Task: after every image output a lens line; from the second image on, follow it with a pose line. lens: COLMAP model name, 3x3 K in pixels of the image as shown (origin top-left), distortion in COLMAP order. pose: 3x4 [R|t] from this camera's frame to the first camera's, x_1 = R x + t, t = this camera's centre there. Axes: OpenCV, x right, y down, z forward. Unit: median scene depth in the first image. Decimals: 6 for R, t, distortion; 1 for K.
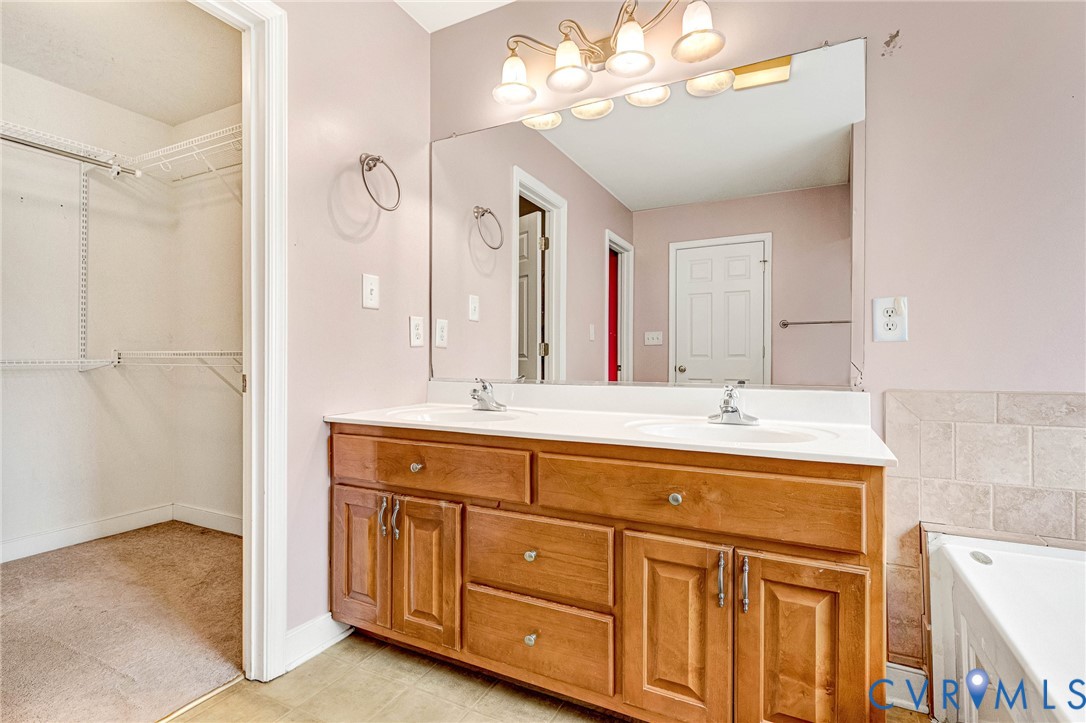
lens RADIAL K [[512.8, 0, 542.0], [0, 512.8, 361.0], [0, 0, 1]] dist [0.004357, -0.002053]
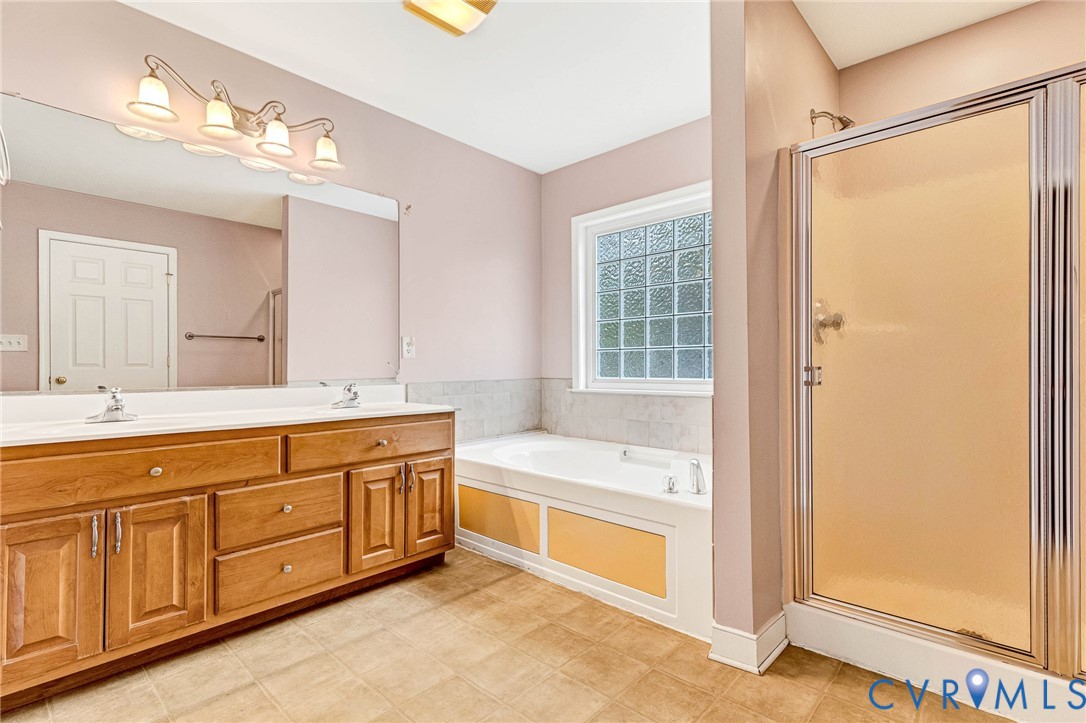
lens RADIAL K [[512.8, 0, 545.4], [0, 512.8, 365.9], [0, 0, 1]] dist [0.004357, -0.002053]
pose [[0.272306, 0.001988, 0.962209, -1.076929], [0.006723, 0.999970, -0.003968, 0.001393], [-0.962187, 0.007550, 0.272285, -0.053388]]
